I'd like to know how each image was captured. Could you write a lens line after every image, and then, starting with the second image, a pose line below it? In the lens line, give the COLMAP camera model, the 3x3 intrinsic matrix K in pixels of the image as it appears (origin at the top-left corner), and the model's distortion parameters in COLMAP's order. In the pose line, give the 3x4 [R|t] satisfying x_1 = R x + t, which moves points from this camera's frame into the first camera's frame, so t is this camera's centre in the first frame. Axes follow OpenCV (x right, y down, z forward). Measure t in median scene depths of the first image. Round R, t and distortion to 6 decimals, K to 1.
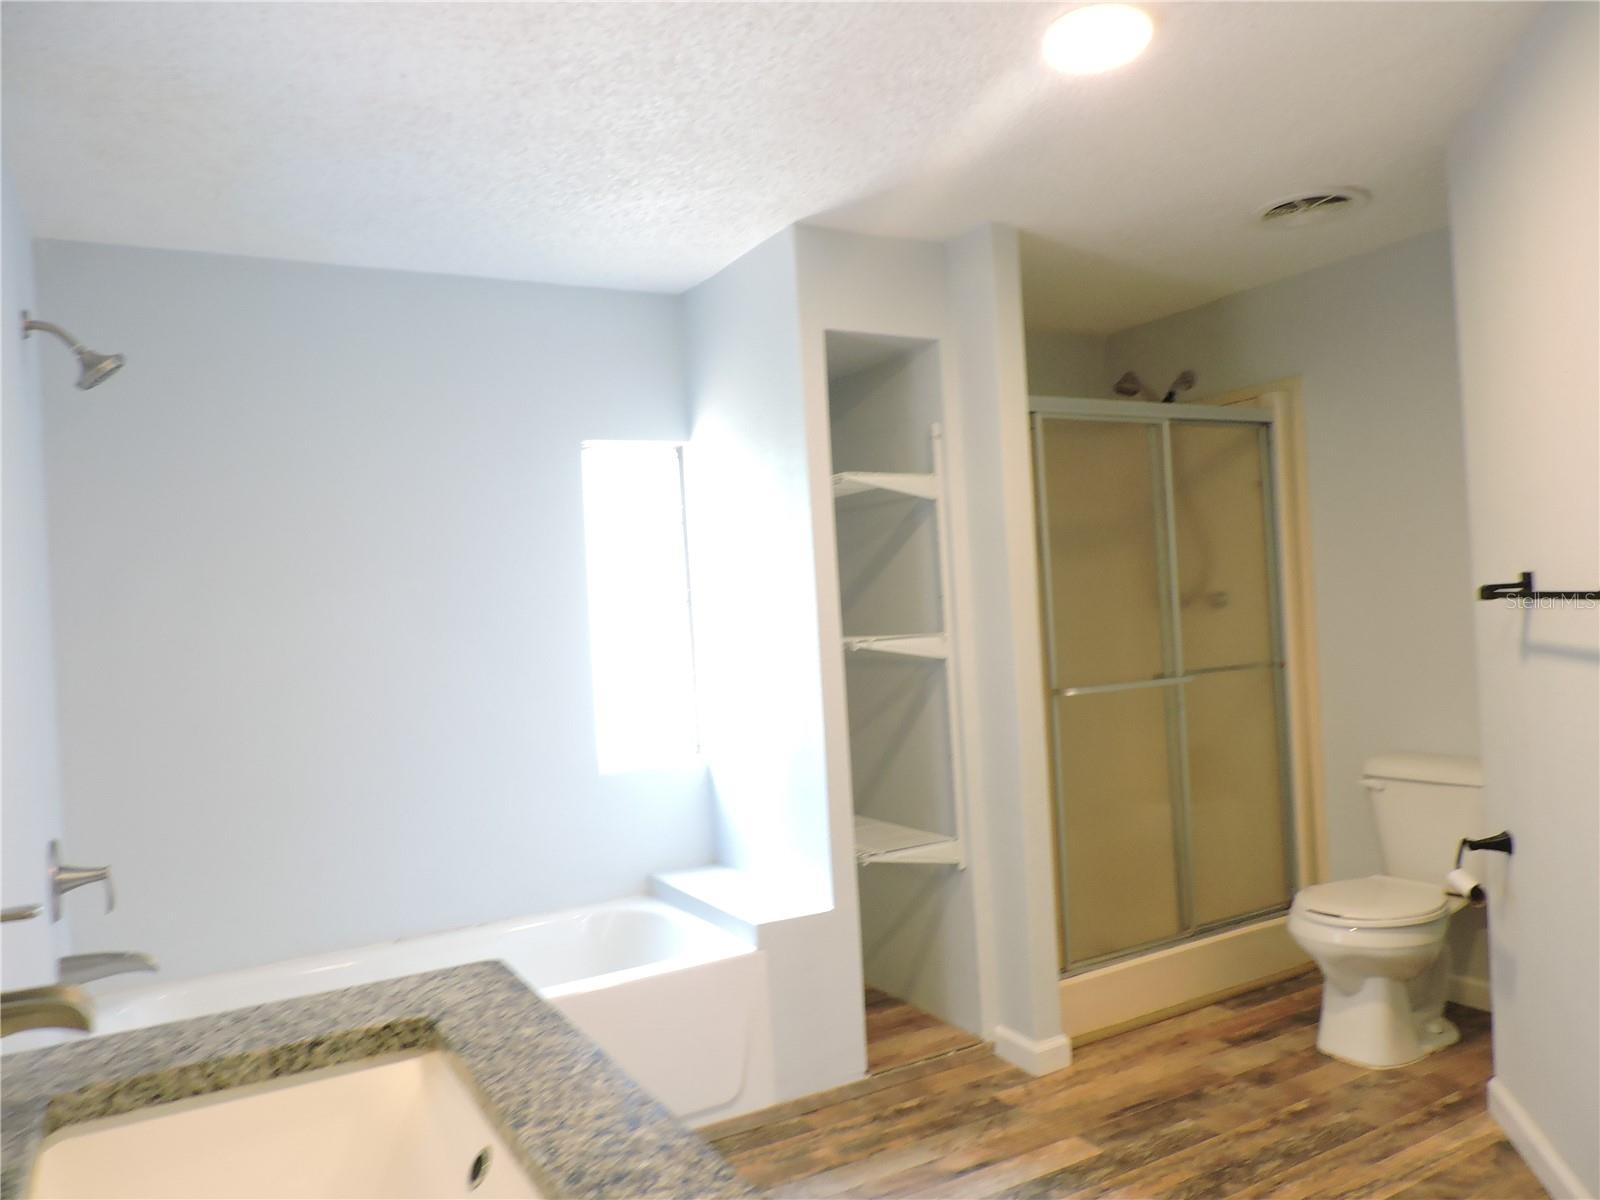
lens RADIAL K [[1142.1, 0, 796.8], [0, 1142.1, 599.7], [0, 0, 1]] dist [-0.009774, -0.021843]
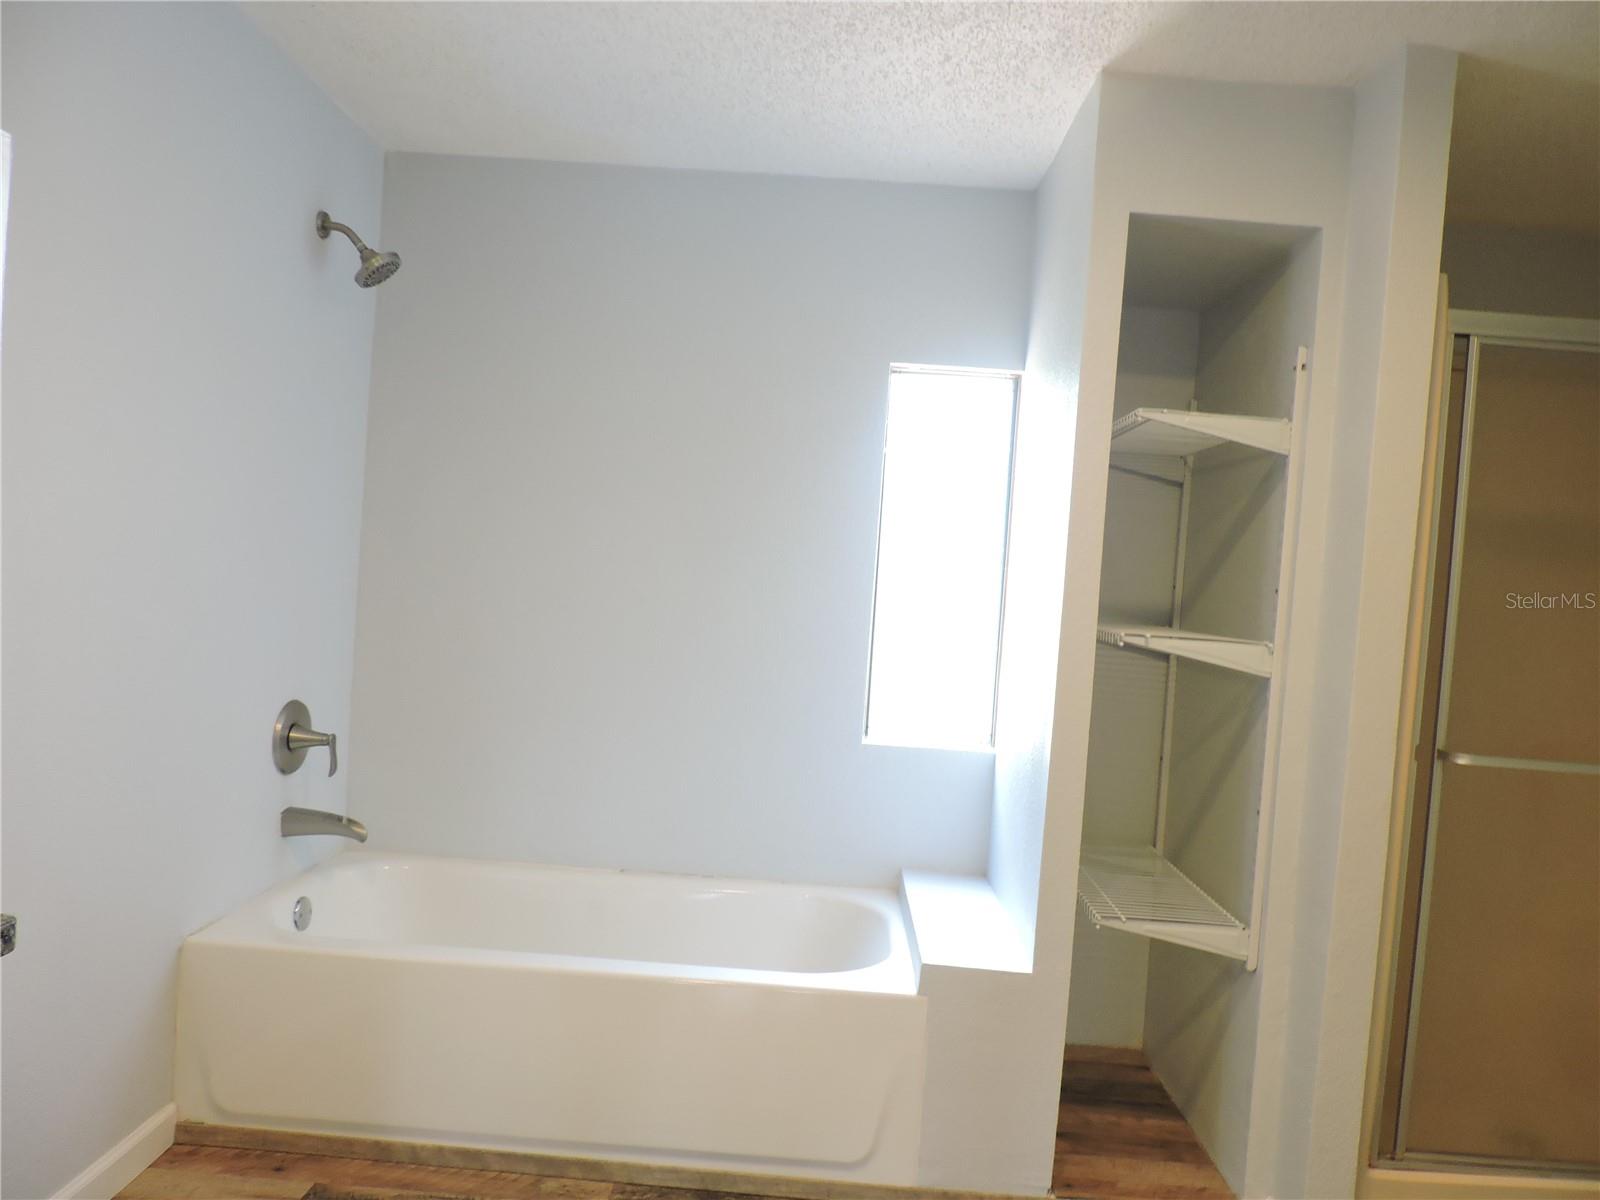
lens RADIAL K [[1142.1, 0, 800.1], [0, 1142.1, 602.8], [0, 0, 1]] dist [-0.009774, -0.021843]
pose [[0.852246, 0.133148, -0.505914, 0.236489], [-0.117345, 0.991081, 0.063159, -0.005932], [0.509811, 0.005539, 0.860269, 0.237734]]
